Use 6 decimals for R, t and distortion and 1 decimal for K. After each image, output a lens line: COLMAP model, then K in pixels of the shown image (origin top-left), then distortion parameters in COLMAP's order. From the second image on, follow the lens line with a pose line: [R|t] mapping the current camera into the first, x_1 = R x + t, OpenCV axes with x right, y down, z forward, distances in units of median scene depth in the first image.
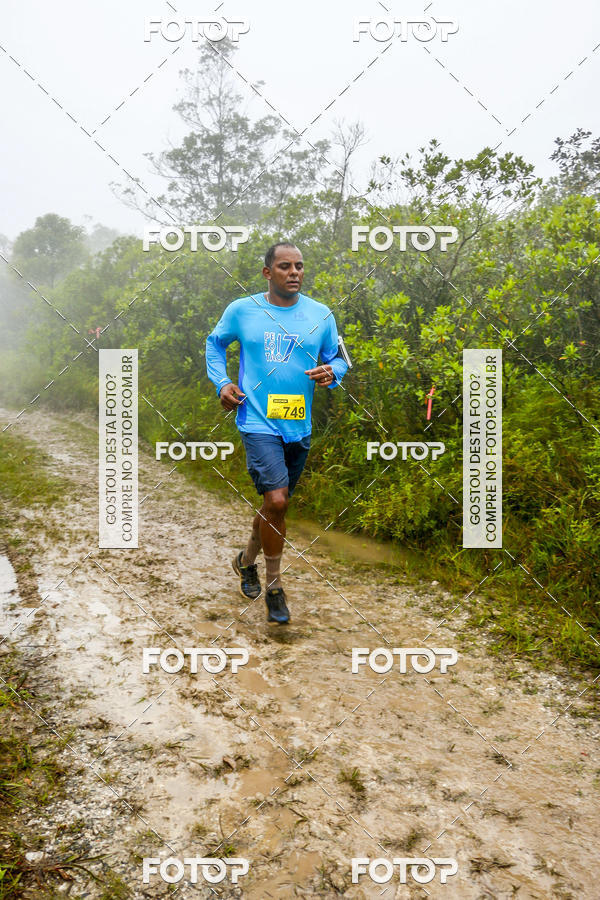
lens RADIAL K [[811.1, 0, 303.3], [0, 811.1, 453.5], [0, 0, 1]] dist [-0.159507, 0.199284]
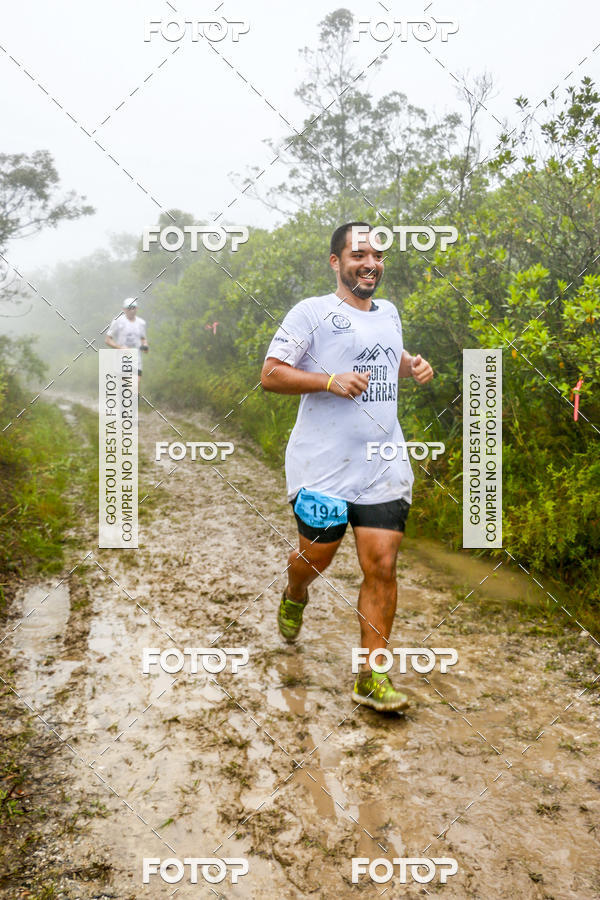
lens RADIAL K [[825.6, 0, 301.5], [0, 825.6, 459.6], [0, 0, 1]] dist [-0.156550, 0.211332]
pose [[0.985807, -0.008666, -0.167661, 0.025971], [0.010800, 0.999872, 0.011818, -0.017081], [0.167537, -0.013461, 0.985774, 0.183516]]
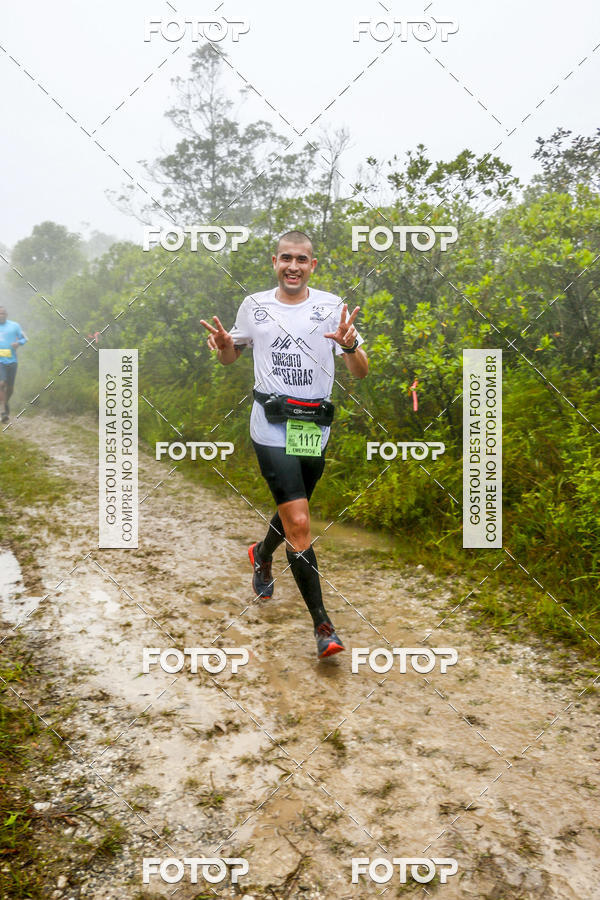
lens RADIAL K [[806.6, 0, 300.9], [0, 806.6, 446.2], [0, 0, 1]] dist [-0.155942, 0.190304]
pose [[0.999749, -0.022161, -0.003175, 0.014457], [0.022130, 0.999711, -0.009427, 0.010223], [0.003383, 0.009354, 0.999951, -0.041400]]
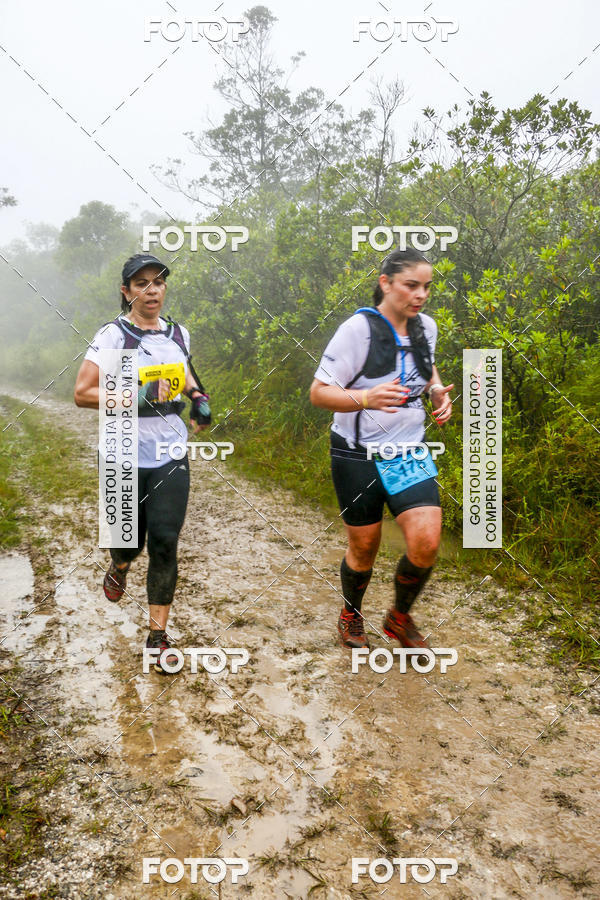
lens RADIAL K [[818.2, 0, 300.8], [0, 818.2, 459.1], [0, 0, 1]] dist [-0.165044, 0.220331]
pose [[0.996729, -0.028551, -0.075602, 0.025249], [0.030720, 0.999144, 0.027687, -0.003241], [0.074747, -0.029919, 0.996754, 0.081141]]
